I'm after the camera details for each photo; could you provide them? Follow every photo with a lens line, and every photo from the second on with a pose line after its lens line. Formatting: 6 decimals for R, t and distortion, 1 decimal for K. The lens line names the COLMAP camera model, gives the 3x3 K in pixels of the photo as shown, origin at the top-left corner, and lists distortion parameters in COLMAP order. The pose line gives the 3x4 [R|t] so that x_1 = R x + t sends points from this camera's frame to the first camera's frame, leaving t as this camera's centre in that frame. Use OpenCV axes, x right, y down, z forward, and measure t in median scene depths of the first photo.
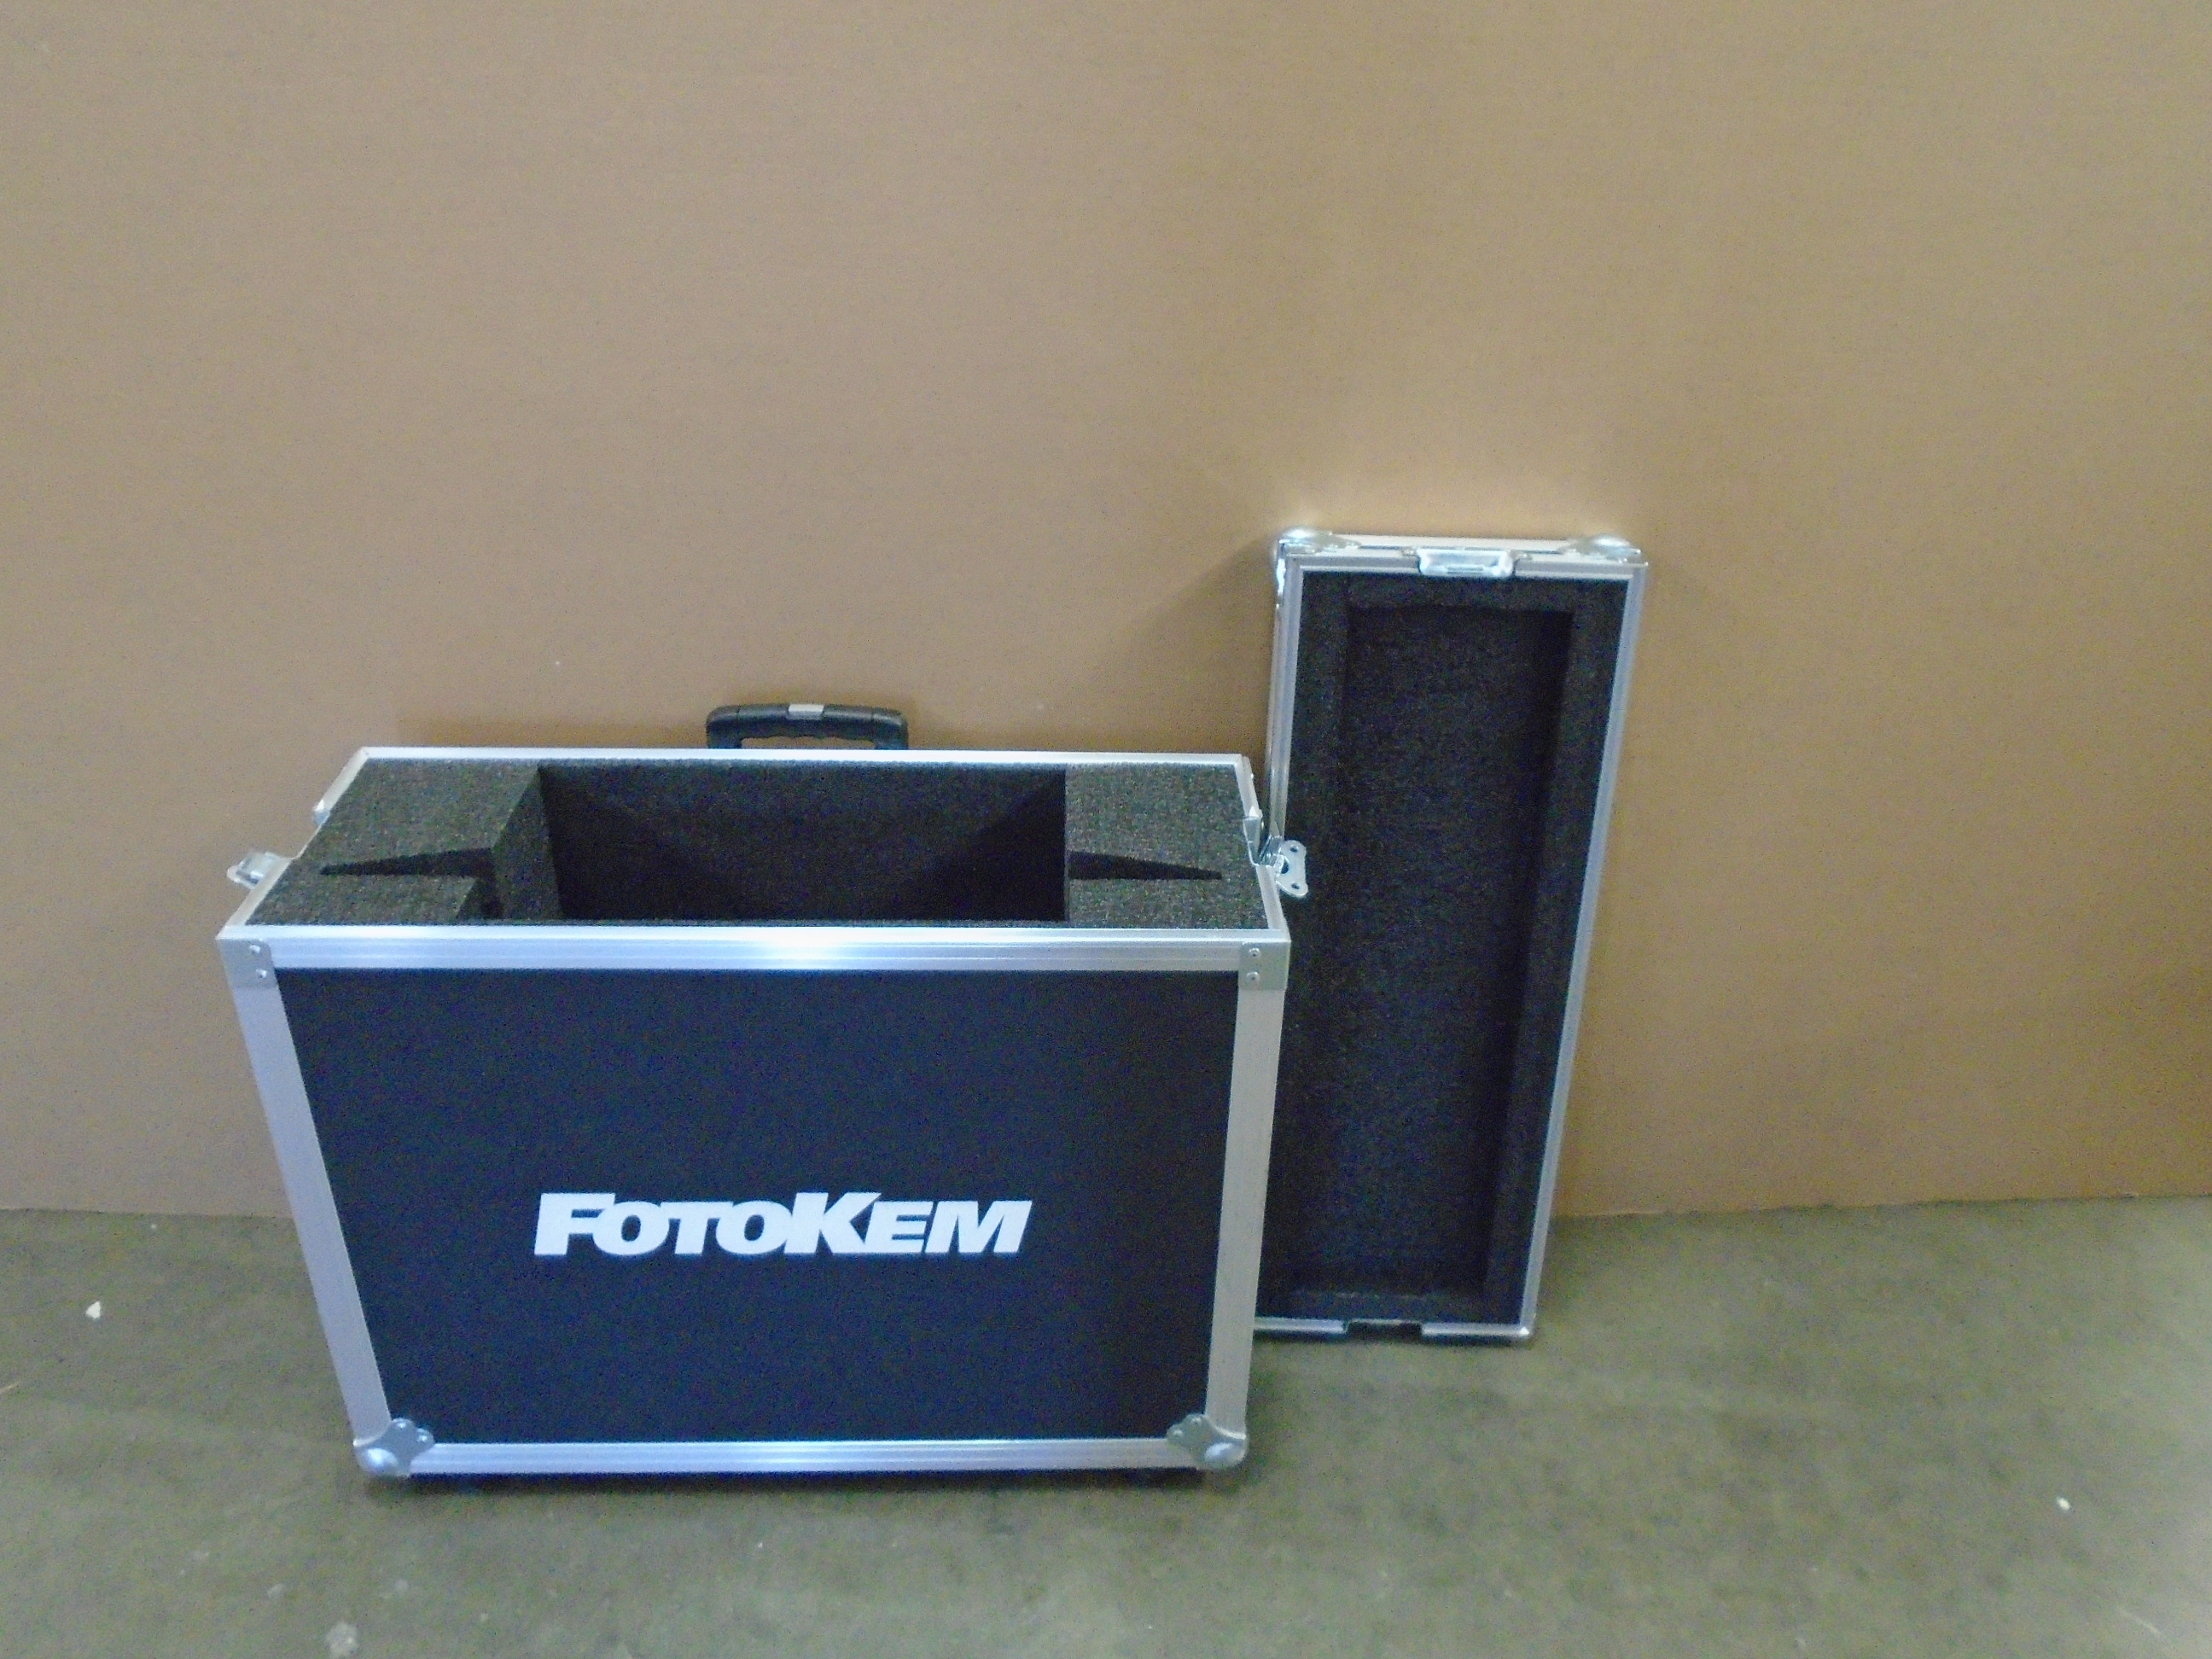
lens RADIAL K [[1713.3, 0, 1099.6], [0, 1713.3, 824.6], [0, 0, 1]] dist [-0.008223, -0.001330]
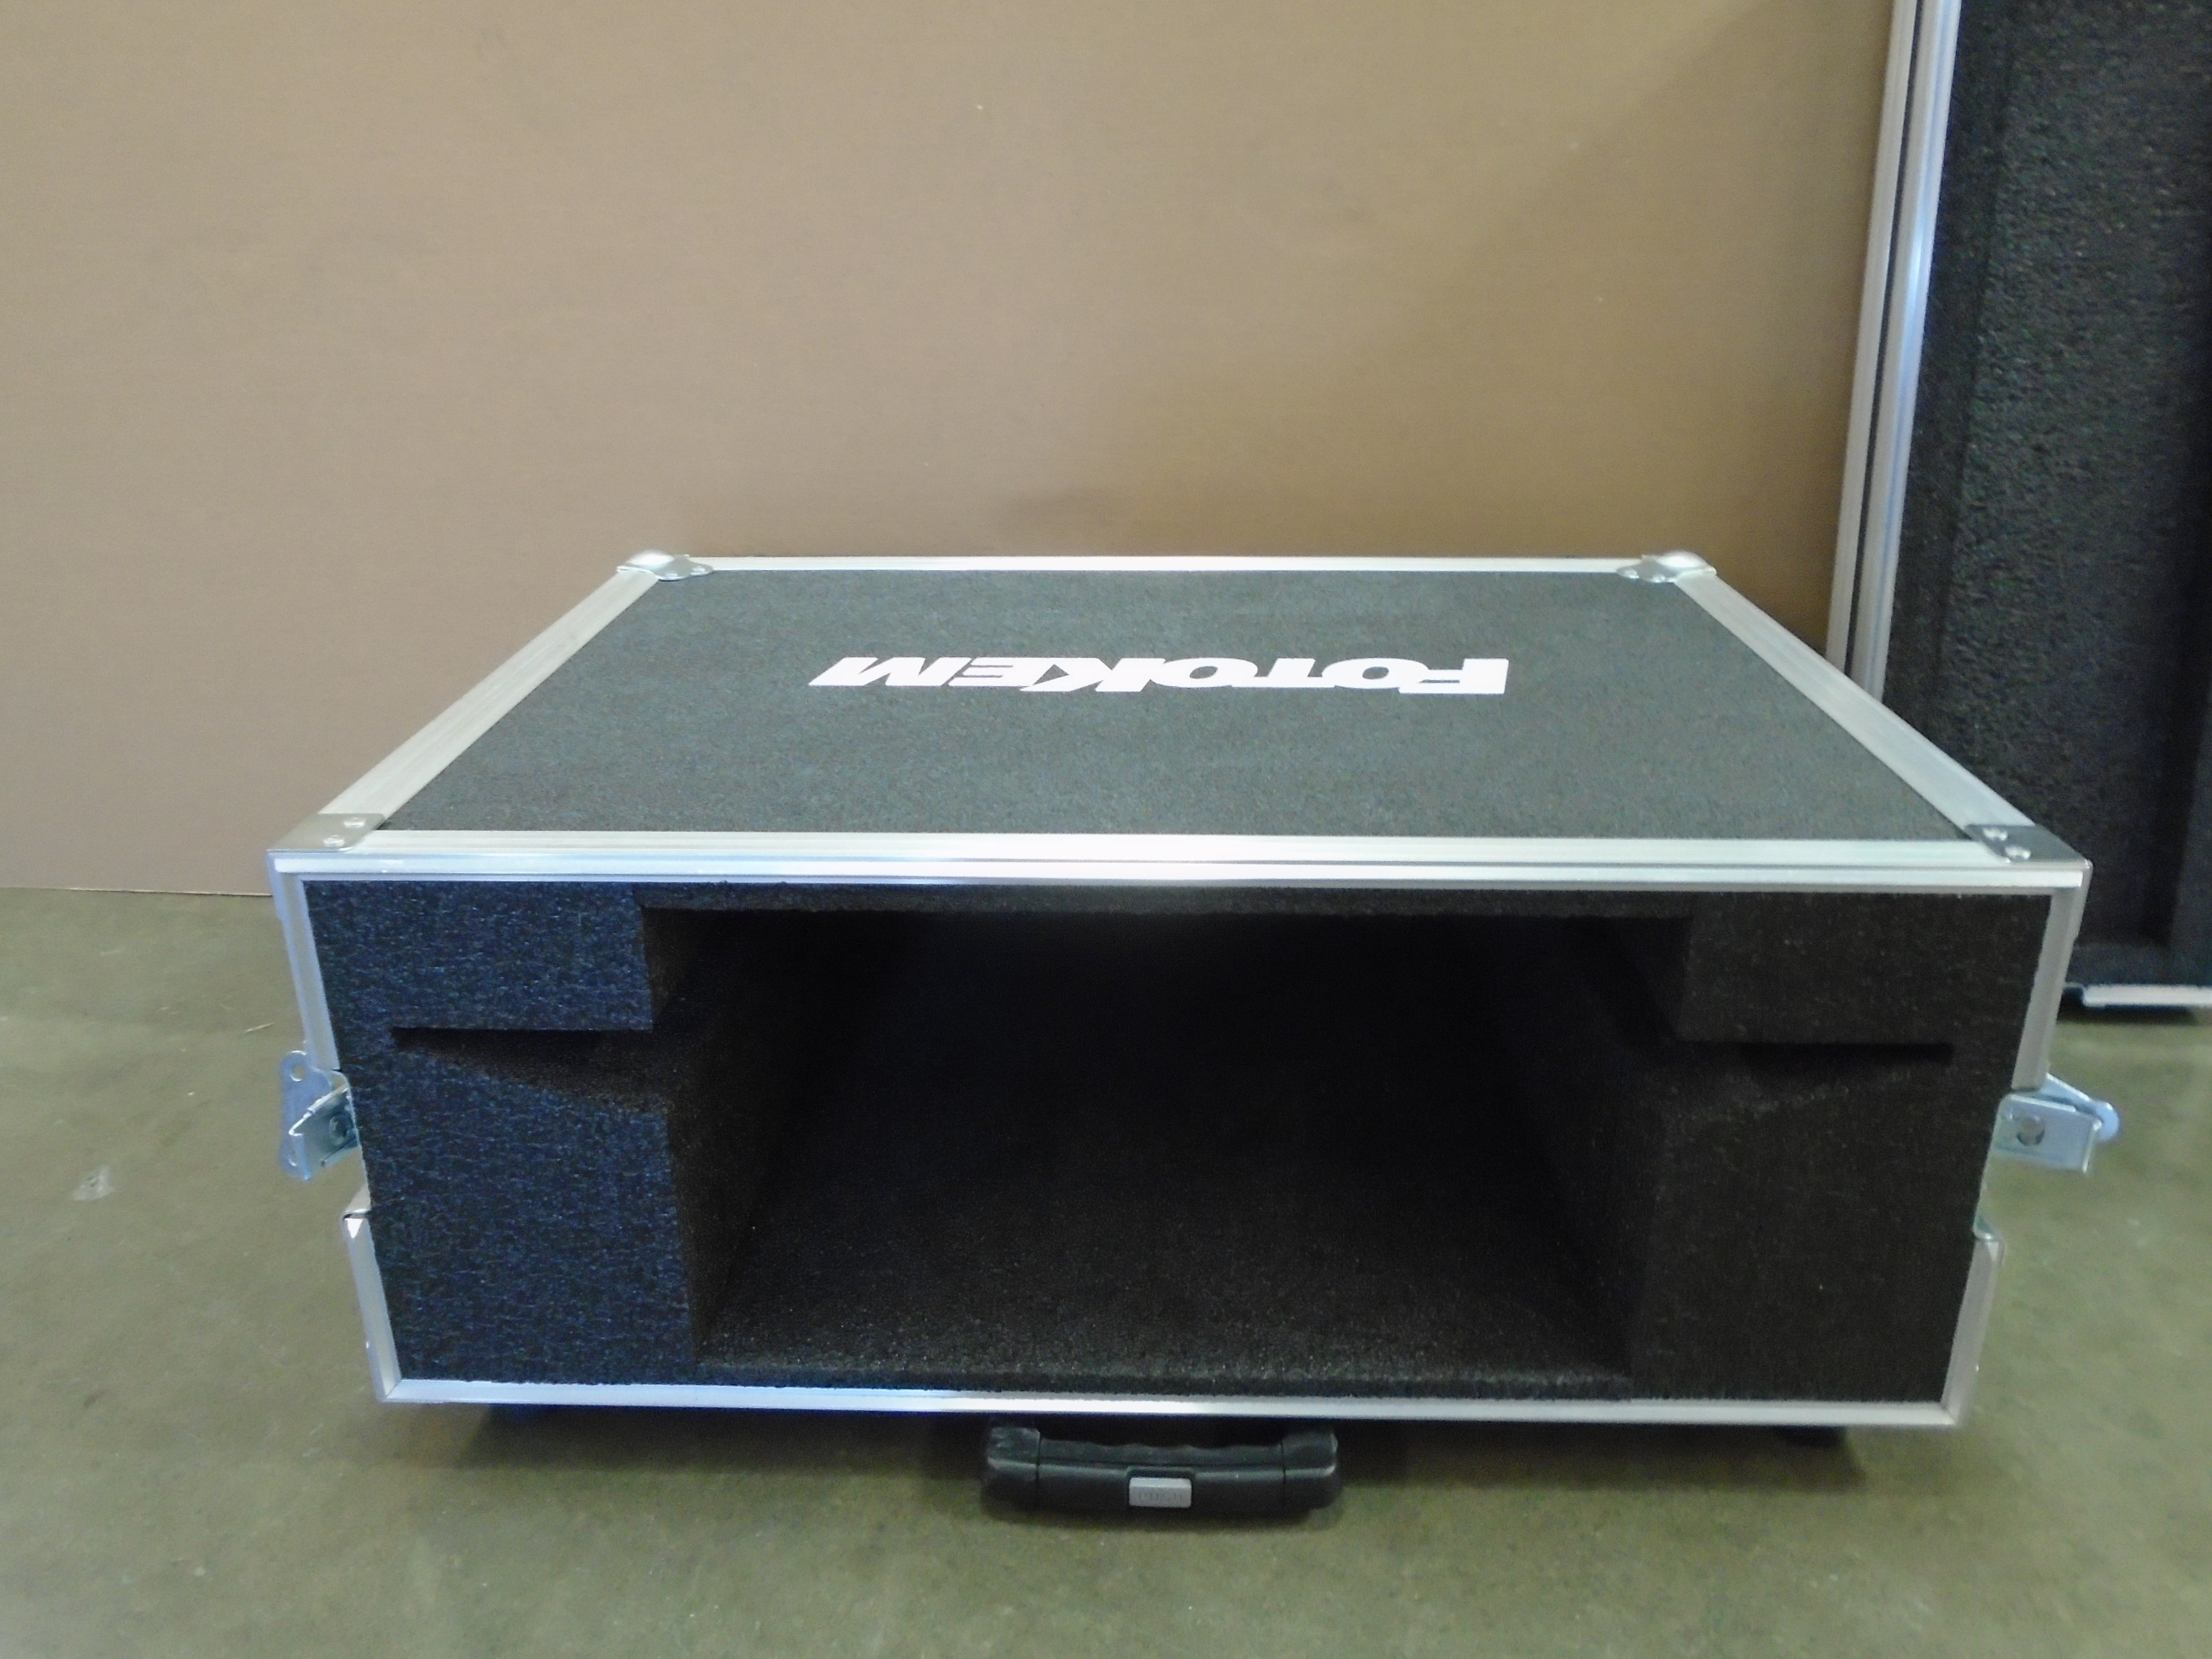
lens RADIAL K [[1713.3, 0, 1099.6], [0, 1713.3, 824.6], [0, 0, 1]] dist [-0.008223, -0.001330]
pose [[-0.999701, -0.024021, -0.004532, -0.154247], [0.015968, -0.782090, 0.622961, -0.255309], [-0.018508, 0.622703, 0.782240, 0.474392]]
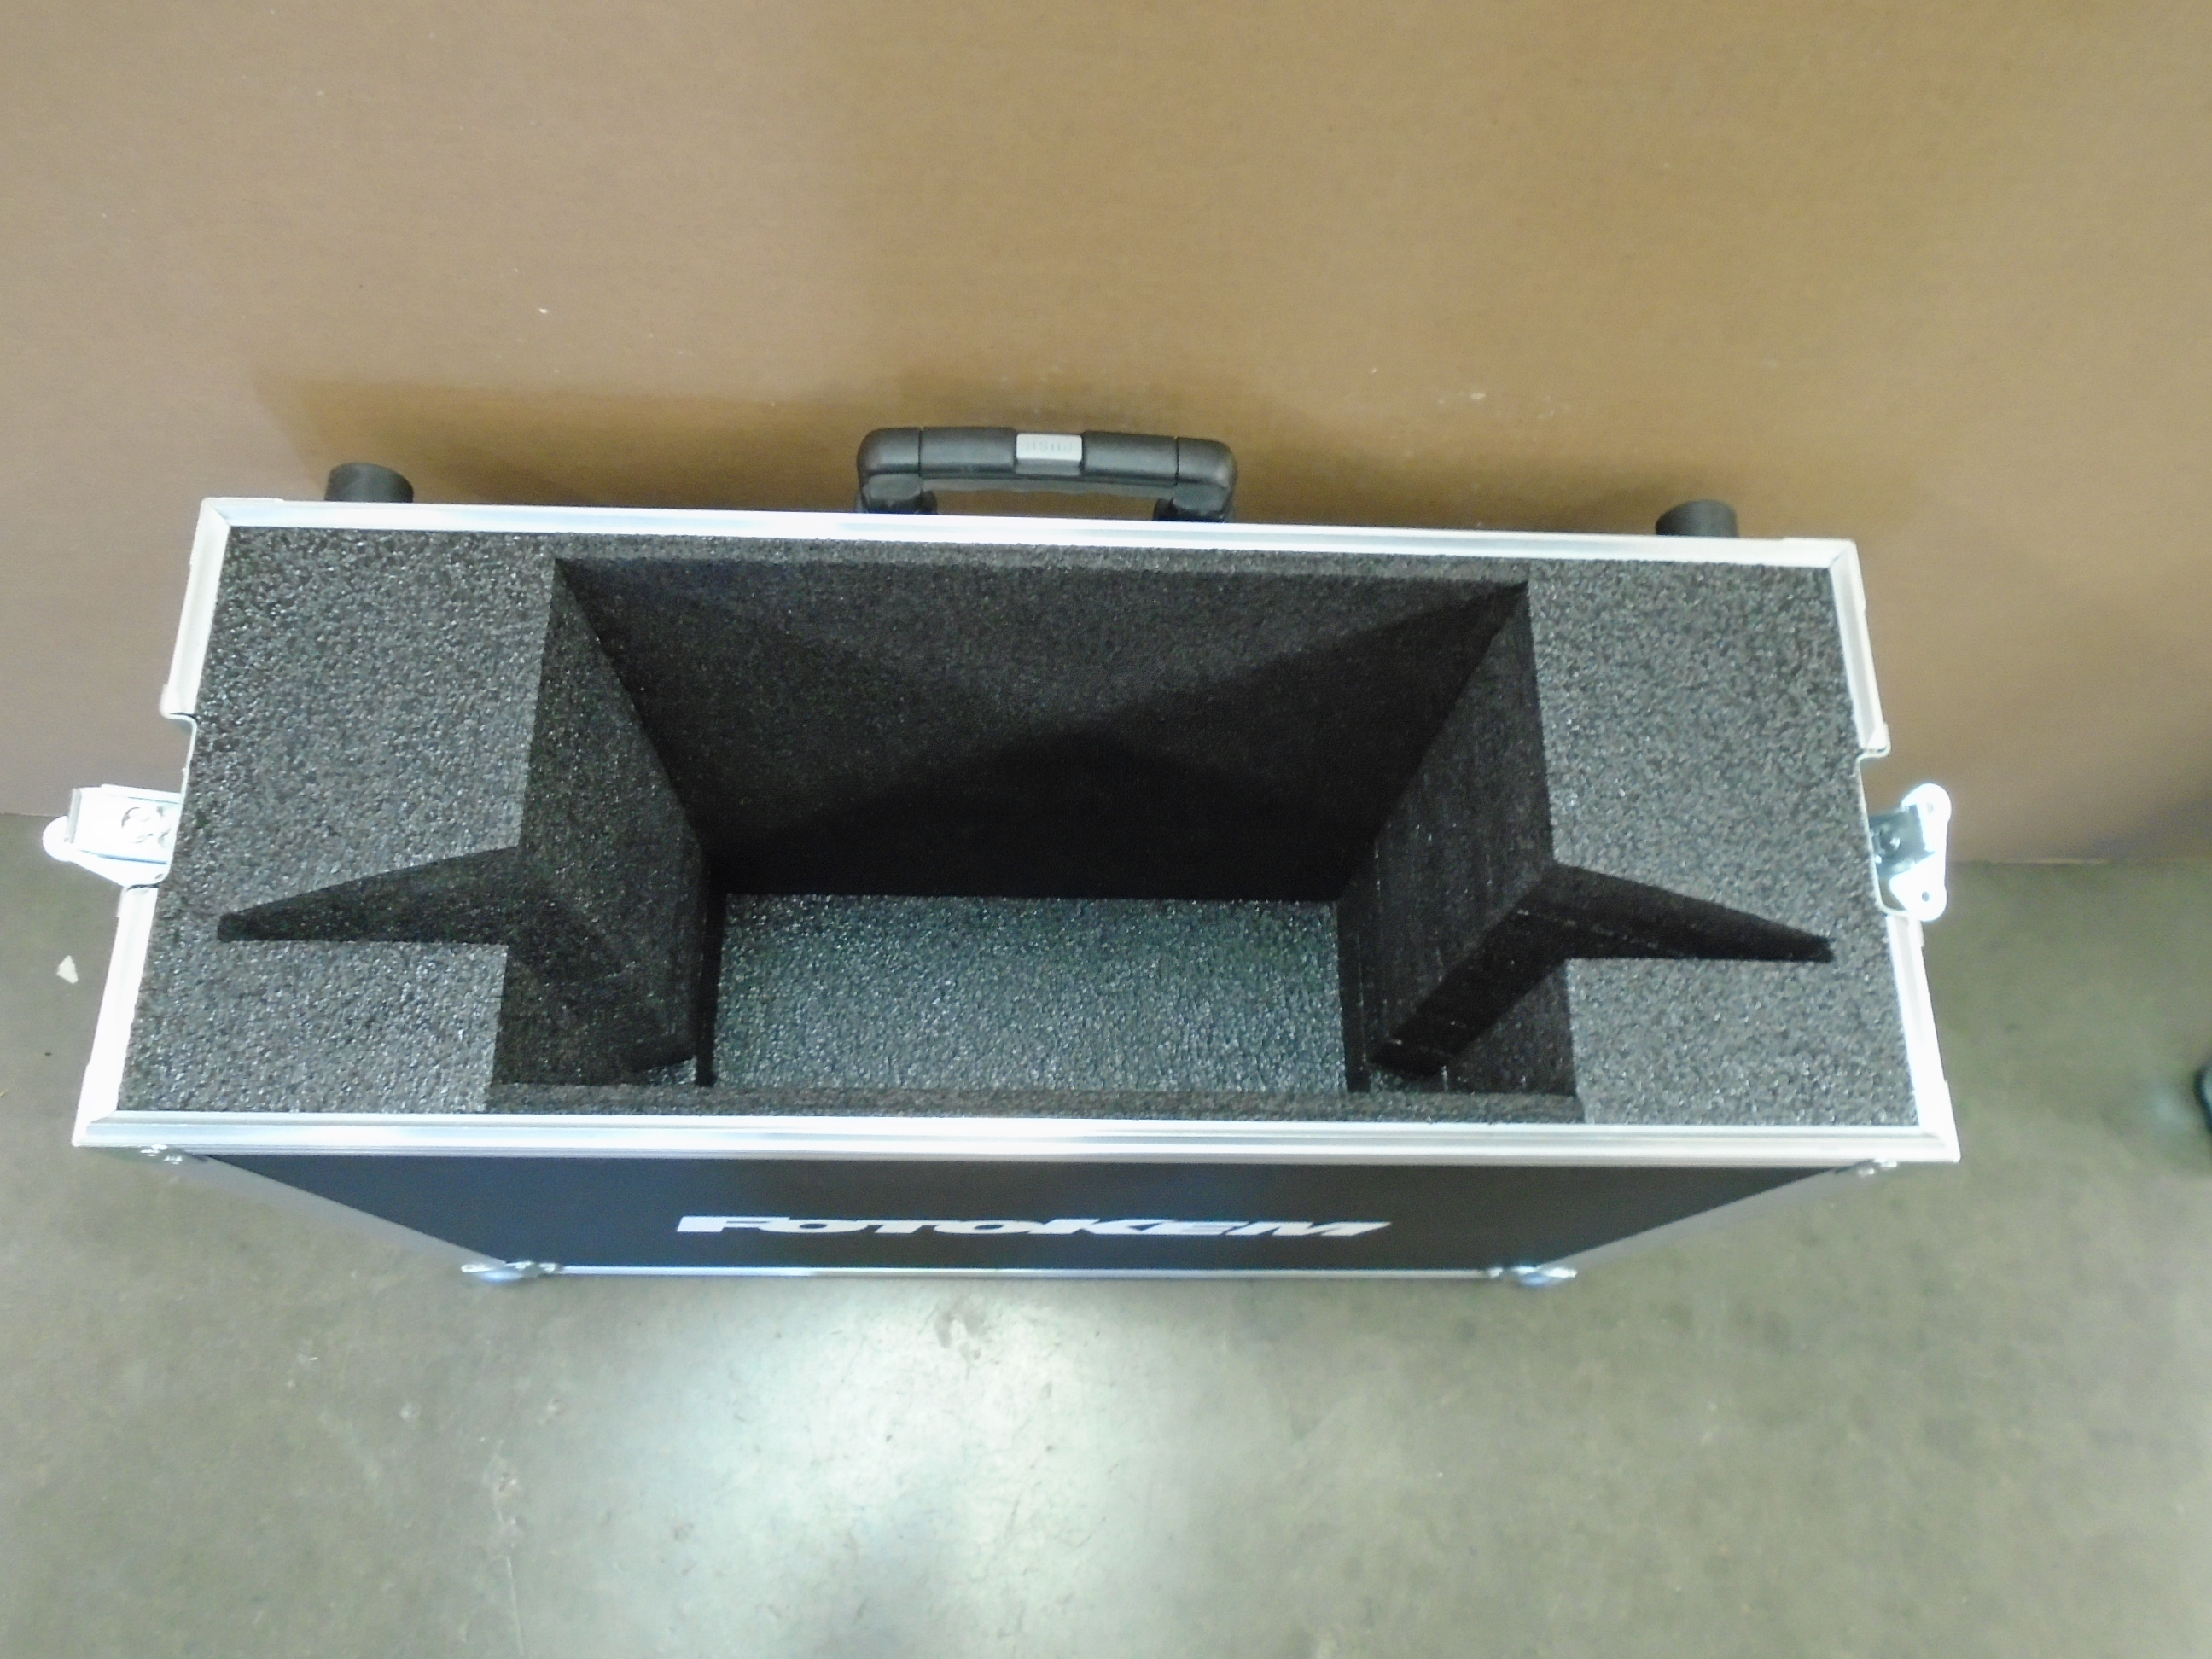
lens RADIAL K [[1713.3, 0, 1099.6], [0, 1713.3, 824.6], [0, 0, 1]] dist [-0.008223, -0.001330]
pose [[0.999206, 0.037437, 0.013670, -0.169362], [-0.037315, 0.758299, 0.650839, -0.340765], [0.013999, -0.650832, 0.759093, 0.567392]]
